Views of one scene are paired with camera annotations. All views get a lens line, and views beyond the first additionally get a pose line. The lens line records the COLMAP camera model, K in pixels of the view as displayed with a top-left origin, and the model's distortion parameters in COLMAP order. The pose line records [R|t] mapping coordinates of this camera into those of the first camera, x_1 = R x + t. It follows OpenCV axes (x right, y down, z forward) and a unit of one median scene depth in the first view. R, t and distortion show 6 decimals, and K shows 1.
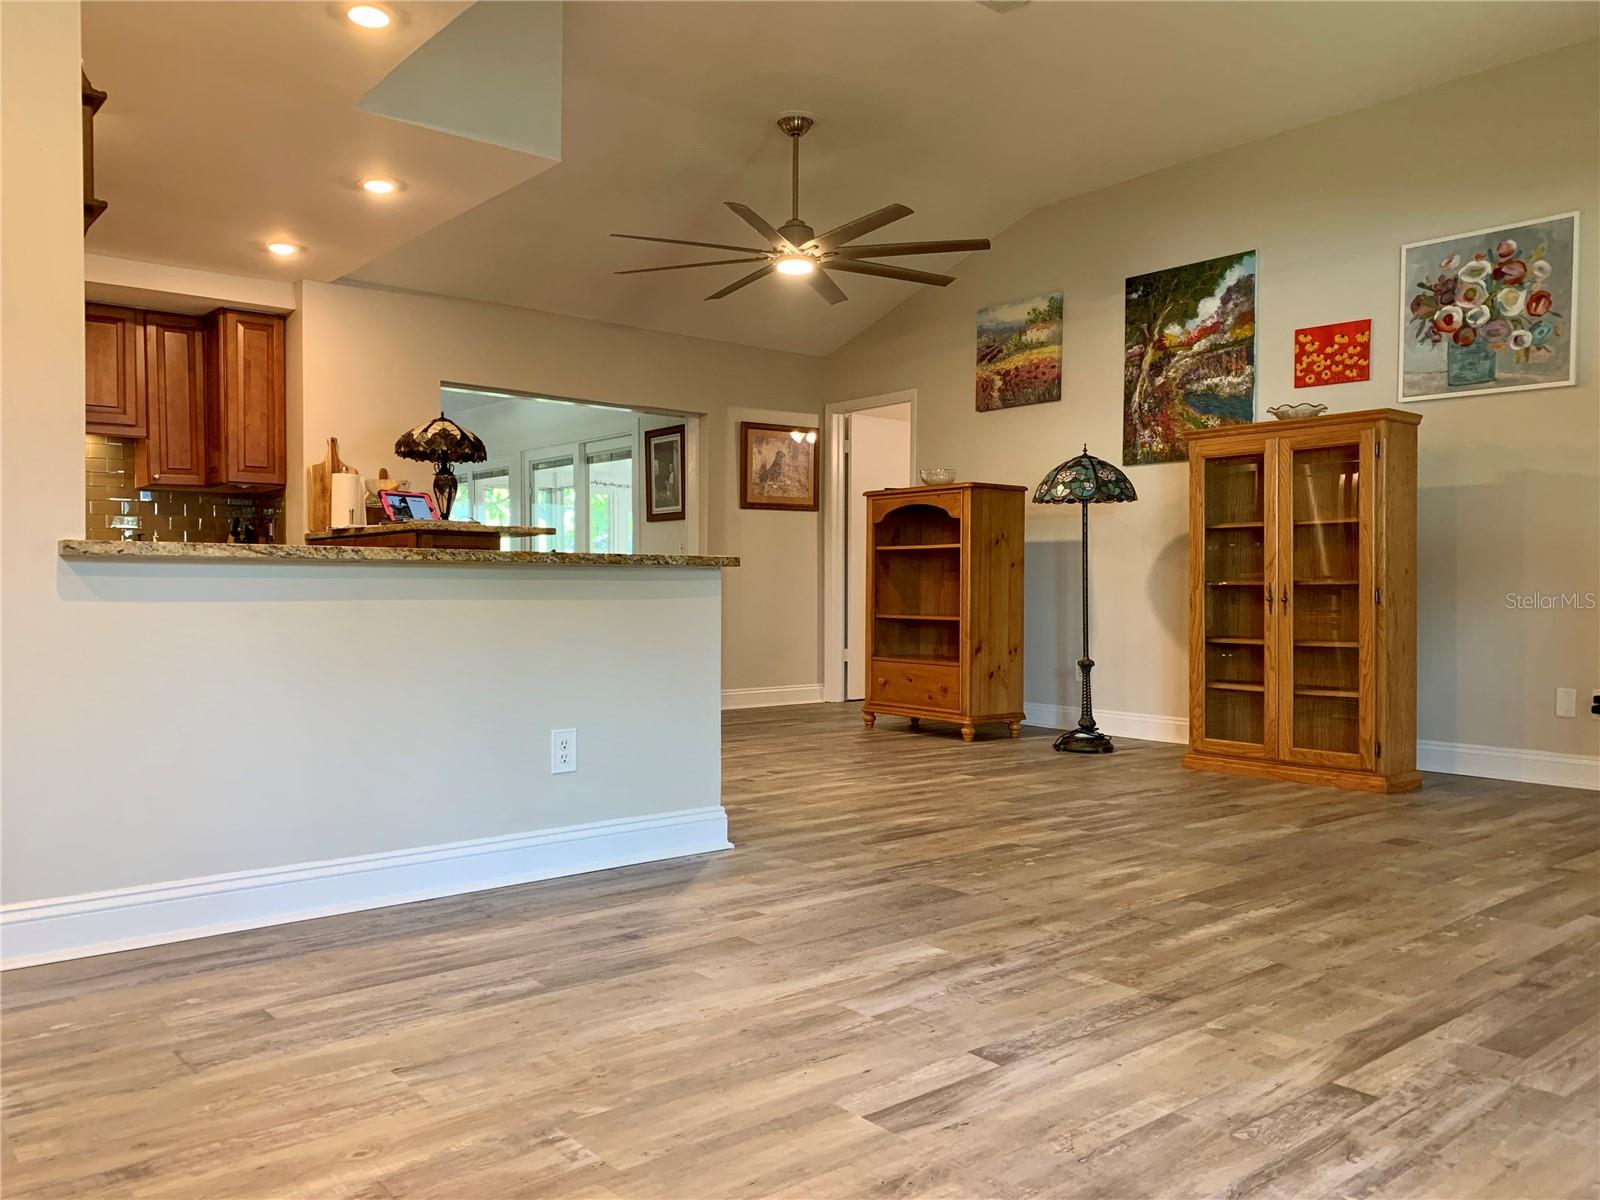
lens RADIAL K [[1223.2, 0, 795.5], [0, 1223.2, 606.1], [0, 0, 1]] dist [0.030986, -0.018082]
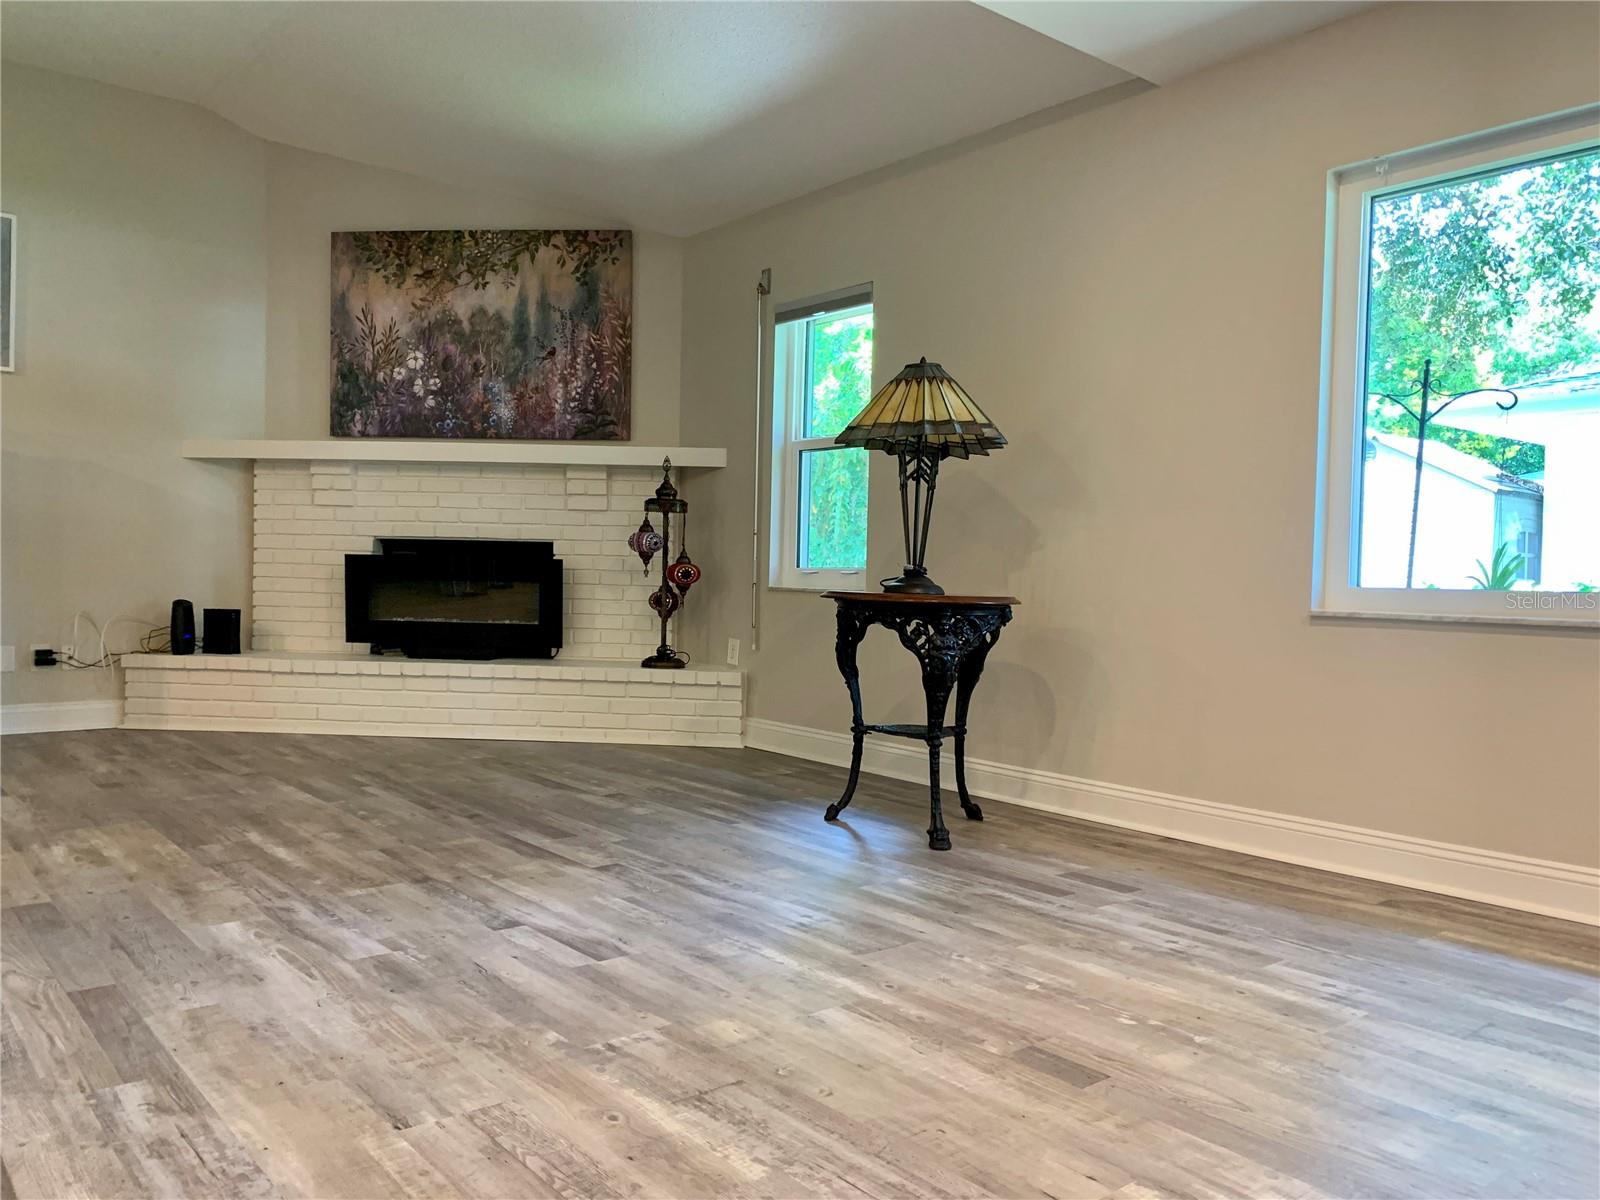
lens RADIAL K [[1223.2, 0, 773.5], [0, 1223.2, 645.7], [0, 0, 1]] dist [0.030986, -0.018082]
pose [[0.011758, -0.062365, 0.997984, -1.091483], [0.001437, 0.998053, 0.062353, -0.007623], [-0.999930, 0.000701, 0.011825, 0.694588]]
